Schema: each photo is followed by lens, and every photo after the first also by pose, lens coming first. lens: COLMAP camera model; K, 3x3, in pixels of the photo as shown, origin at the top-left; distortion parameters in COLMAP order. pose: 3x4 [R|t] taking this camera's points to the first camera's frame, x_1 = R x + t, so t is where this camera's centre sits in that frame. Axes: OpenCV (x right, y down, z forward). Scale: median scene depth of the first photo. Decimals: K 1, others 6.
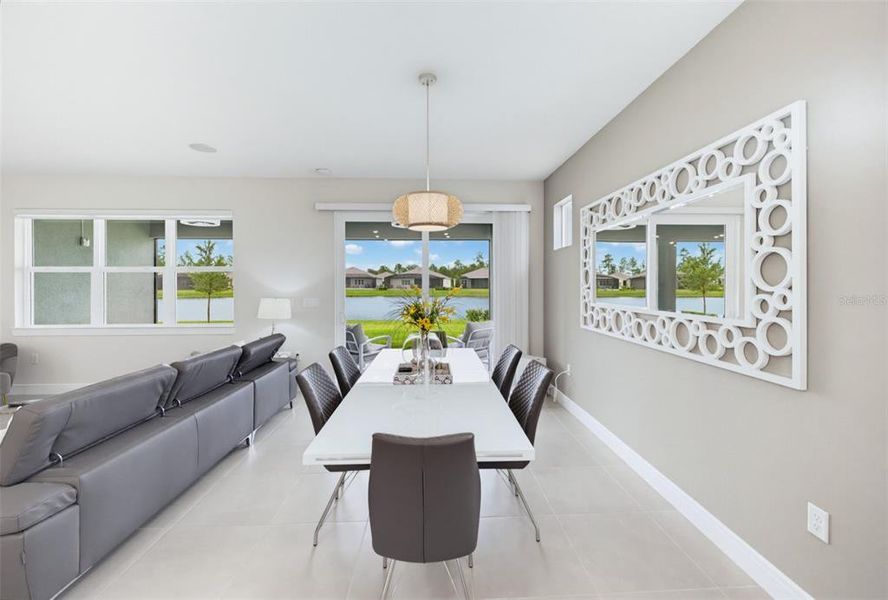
lens RADIAL K [[357.8, 0, 443.5], [0, 357.8, 284.5], [0, 0, 1]] dist [0.000186, 0.000019]
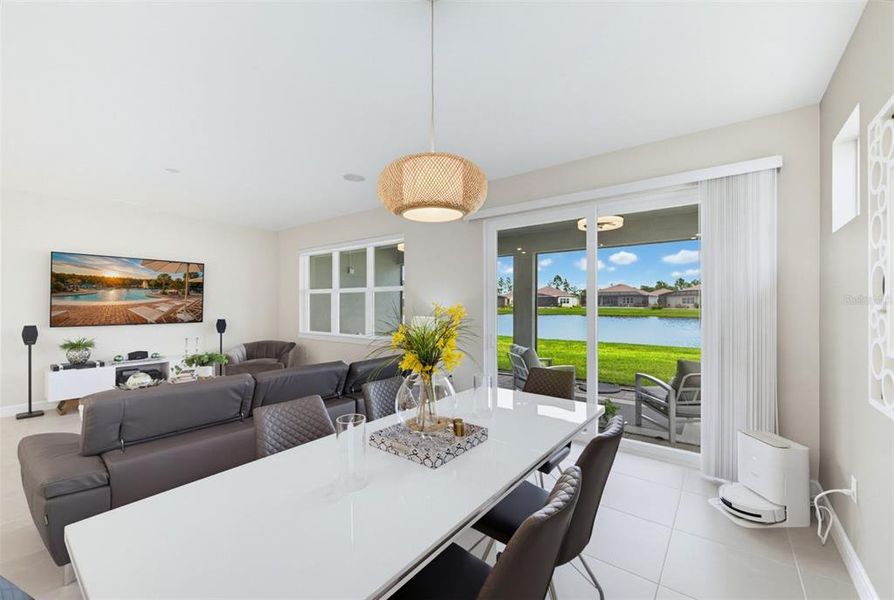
lens RADIAL K [[360.2, 0, 455.5], [0, 360.2, 302.9], [0, 0, 1]] dist [0.000186, 0.000019]
pose [[0.772443, 0.001869, -0.635081, 0.215335], [-0.001729, 0.999998, 0.000840, 0.000764], [0.635081, 0.000449, 0.772445, 0.278036]]
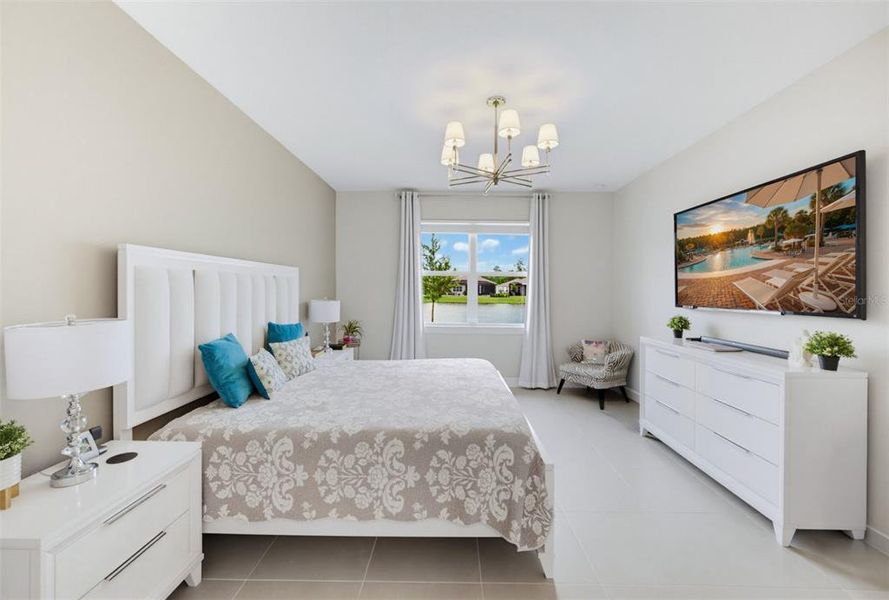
lens RADIAL K [[358.2, 0, 450.9], [0, 358.2, 298.5], [0, 0, 1]] dist [0.000186, 0.000019]
pose [[-0.998489, -0.004207, 0.054799, -0.833476], [-0.003341, 0.999868, 0.015878, 0.043951], [-0.054859, 0.015671, -0.998371, 1.211865]]
